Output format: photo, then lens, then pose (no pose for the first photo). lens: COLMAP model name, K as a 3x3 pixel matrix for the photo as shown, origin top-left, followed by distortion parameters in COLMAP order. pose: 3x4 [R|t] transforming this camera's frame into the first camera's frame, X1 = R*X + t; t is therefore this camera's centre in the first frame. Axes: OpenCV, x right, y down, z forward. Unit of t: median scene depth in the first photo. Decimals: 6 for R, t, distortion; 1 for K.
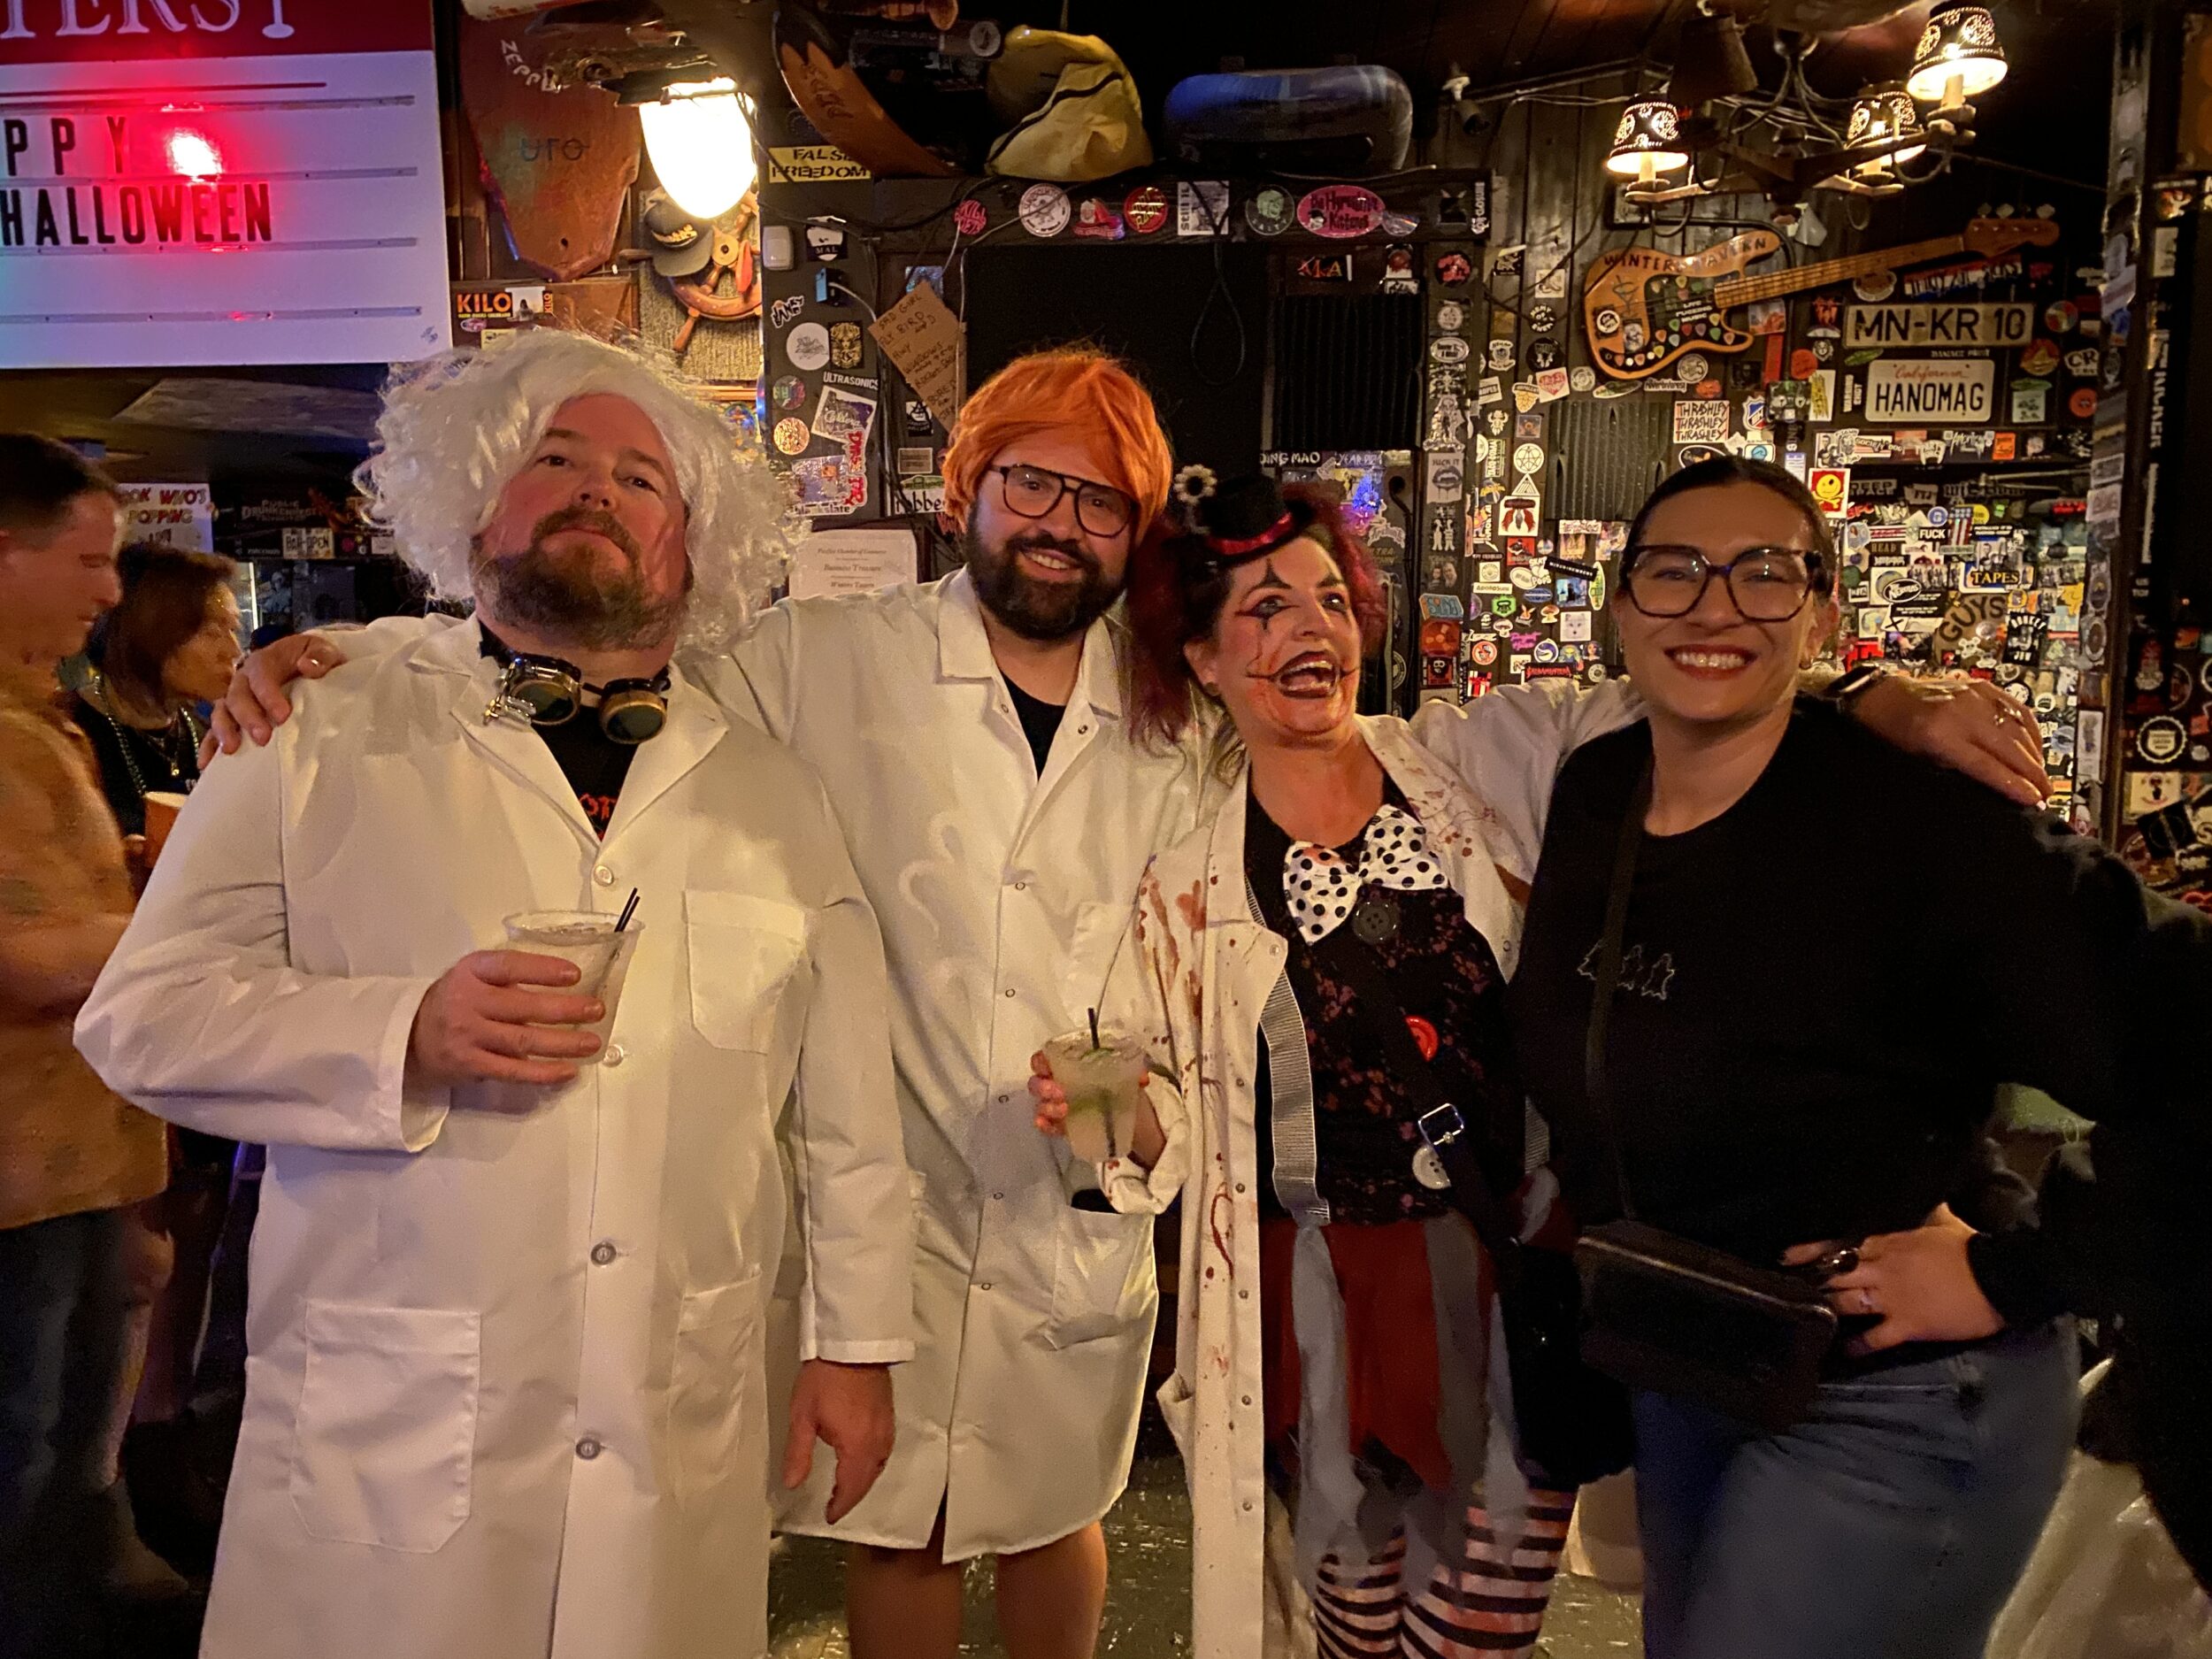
lens RADIAL K [[1649.9, 0, 1106.0], [0, 1649.9, 829.5], [0, 0, 1]] dist [0.000839, 0.068254]
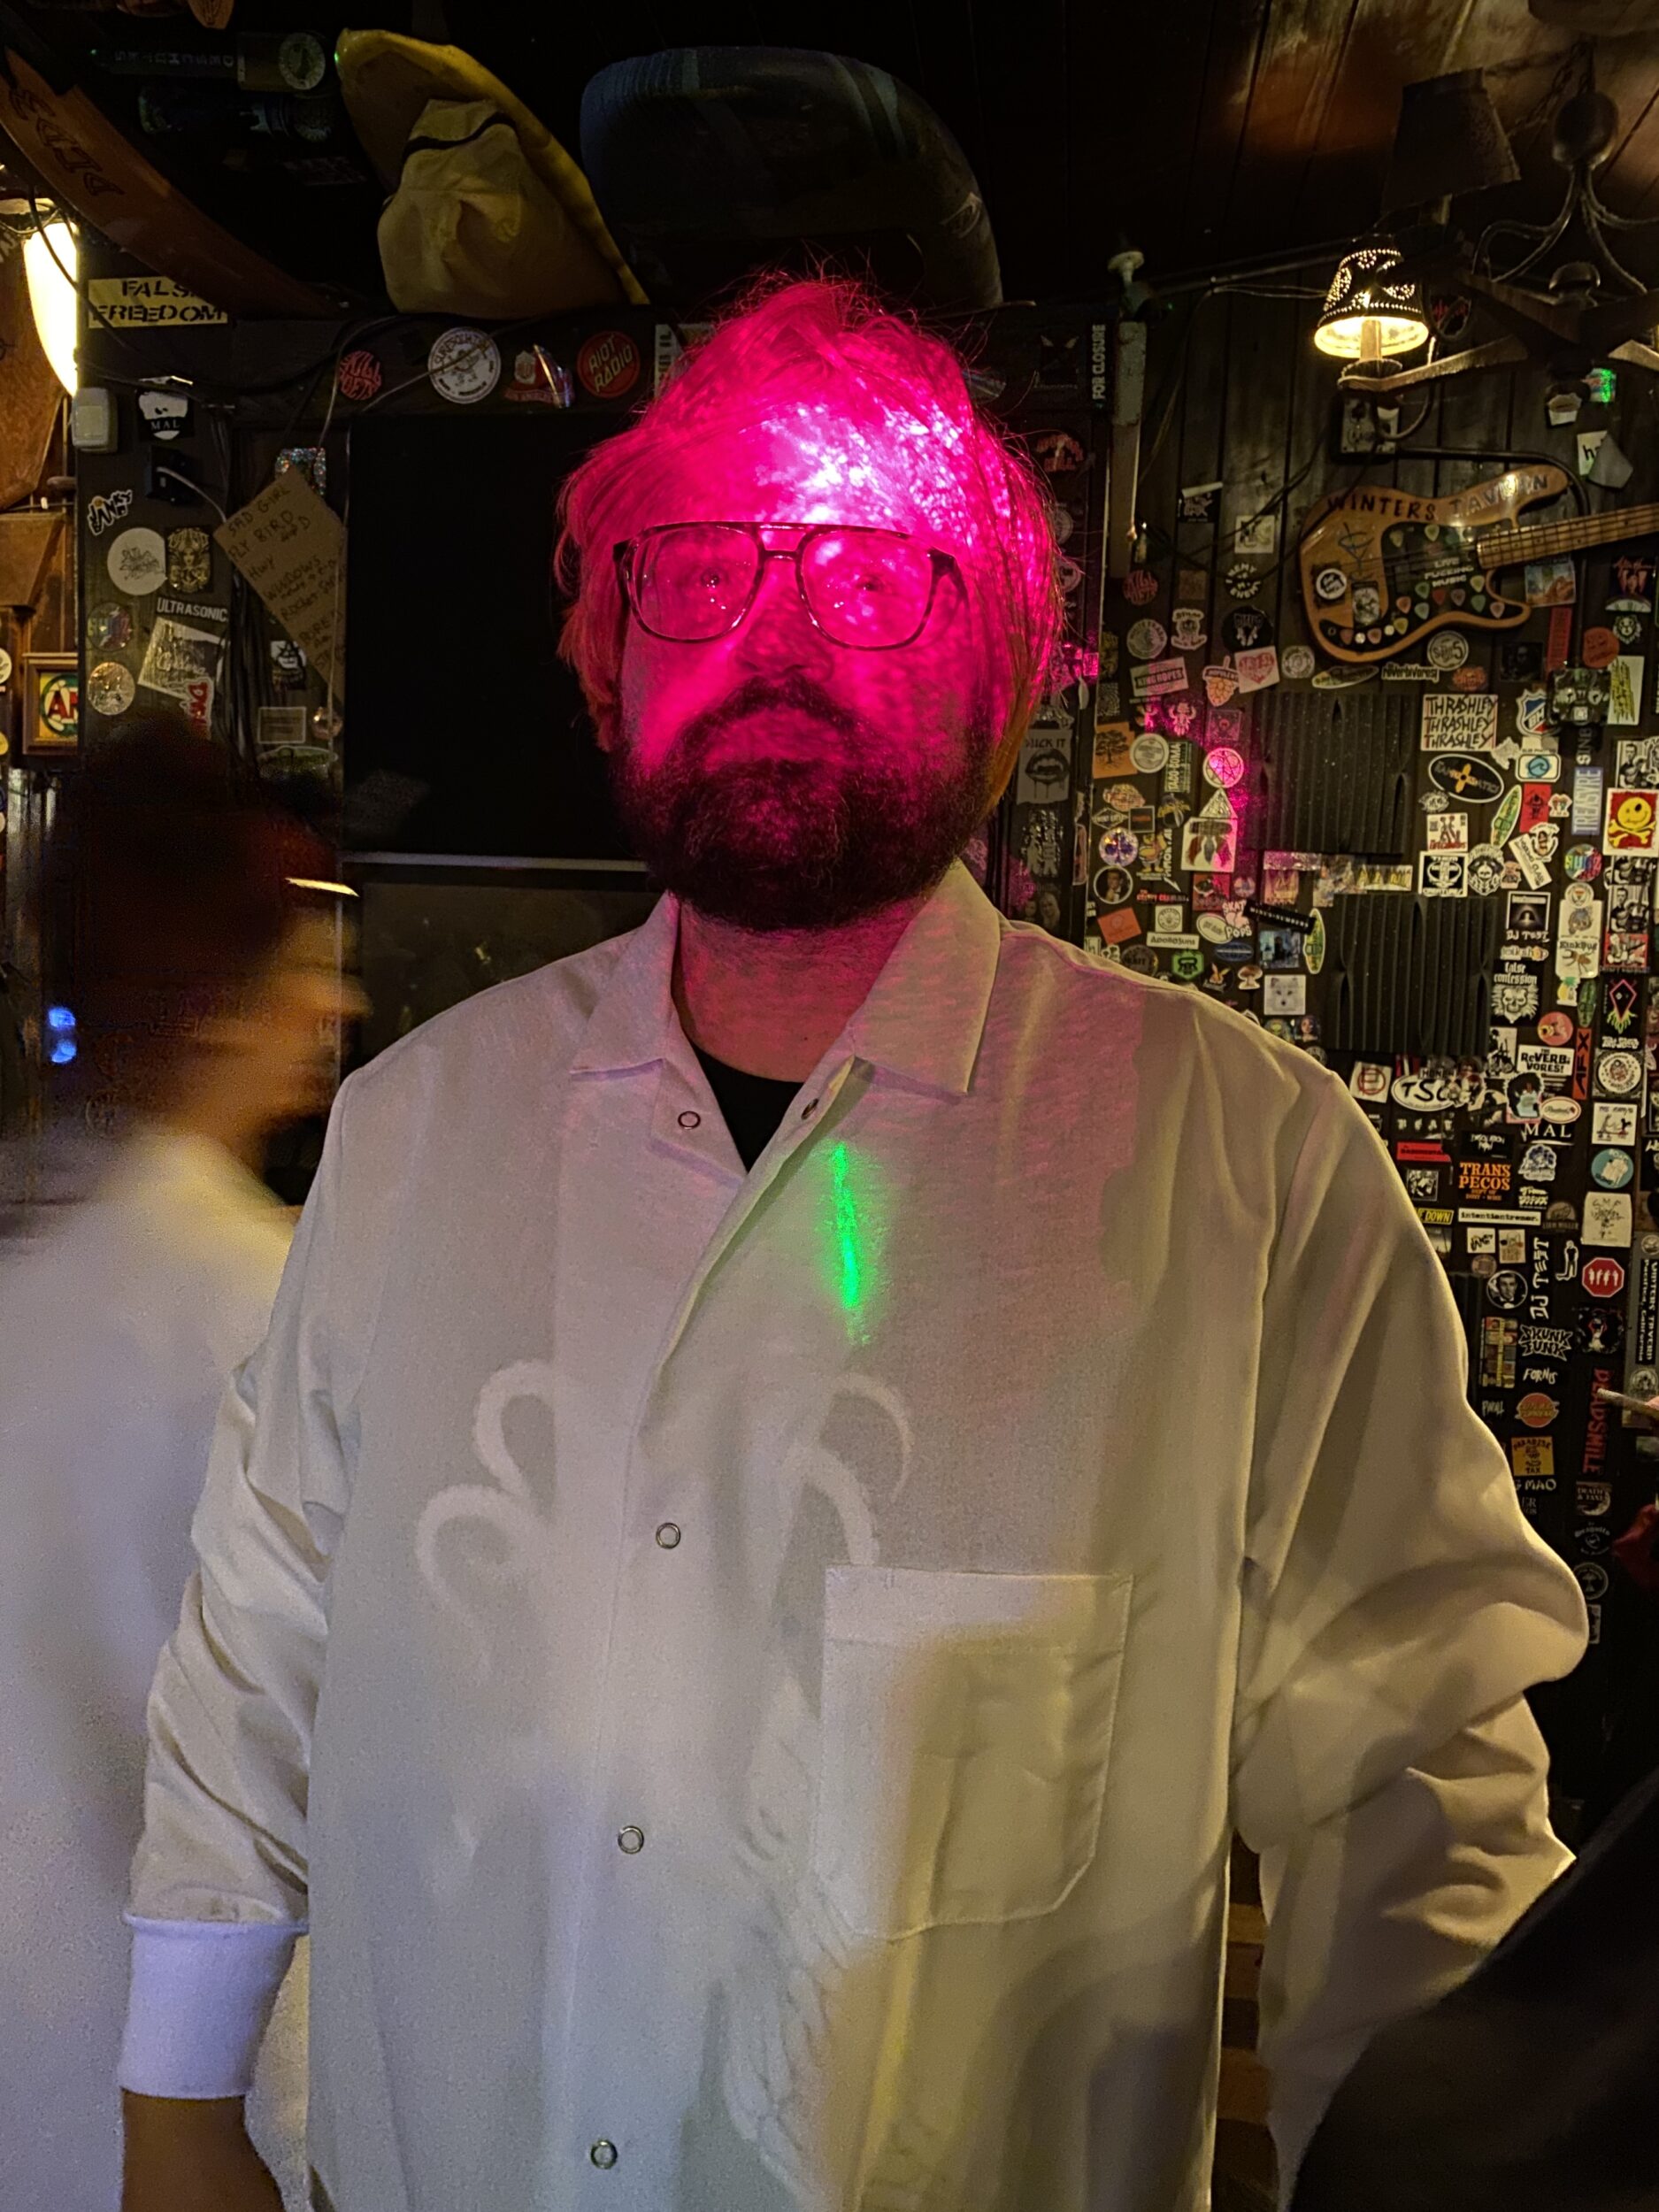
lens RADIAL K [[1652.5, 0, 829.5], [0, 1652.5, 1106.0], [0, 0, 1]] dist [0.007831, 0.003126]
pose [[0.998454, 0.031426, -0.045849, 0.120921], [-0.033606, 0.998302, -0.047580, -0.032580], [0.044276, 0.049047, 0.997815, 0.265282]]
